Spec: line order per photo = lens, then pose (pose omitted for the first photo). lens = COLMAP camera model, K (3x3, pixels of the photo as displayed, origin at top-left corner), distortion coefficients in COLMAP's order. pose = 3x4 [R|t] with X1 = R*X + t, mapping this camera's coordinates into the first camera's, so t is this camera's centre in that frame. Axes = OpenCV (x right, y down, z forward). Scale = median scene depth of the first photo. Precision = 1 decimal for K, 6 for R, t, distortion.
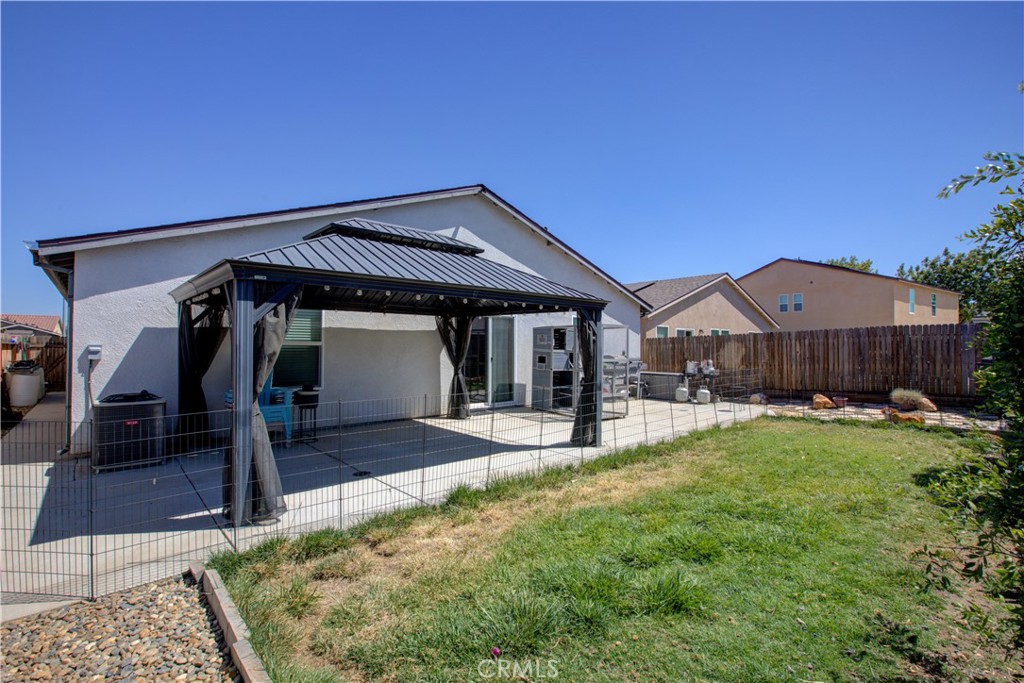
lens RADIAL K [[476.4, 0, 511.0], [0, 476.4, 346.0], [0, 0, 1]] dist [0.001131, 0.000788]
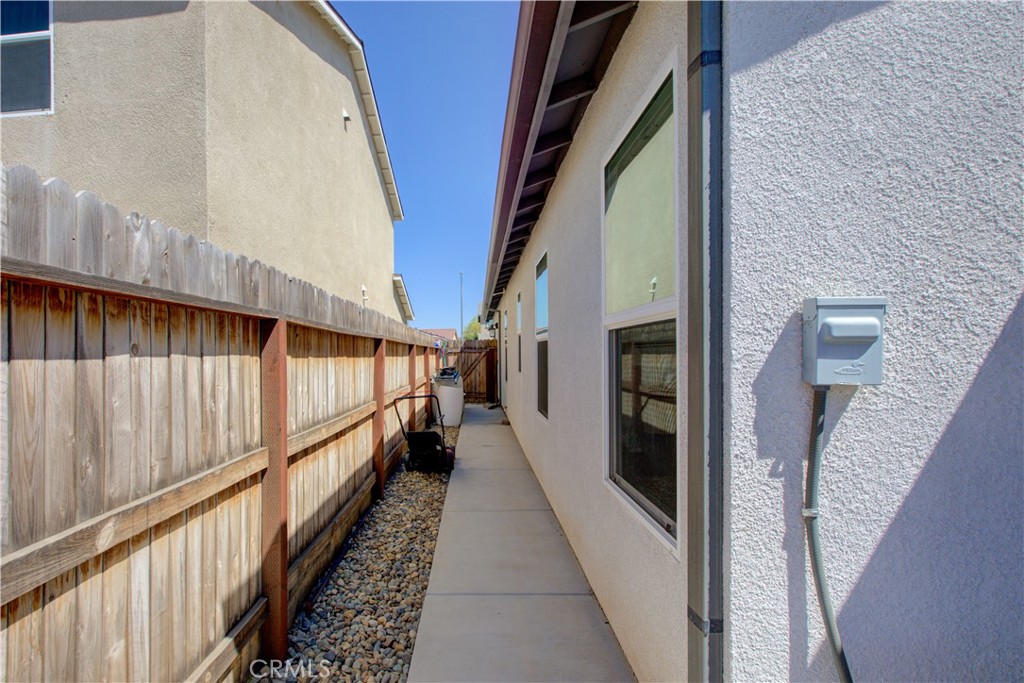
lens RADIAL K [[476.4, 0, 511.0], [0, 476.4, 346.0], [0, 0, 1]] dist [0.001131, 0.000788]
pose [[0.805259, -0.014938, -0.592735, -0.444973], [0.005528, 0.999828, -0.017688, 0.008366], [0.592897, 0.010967, 0.805204, 0.404635]]
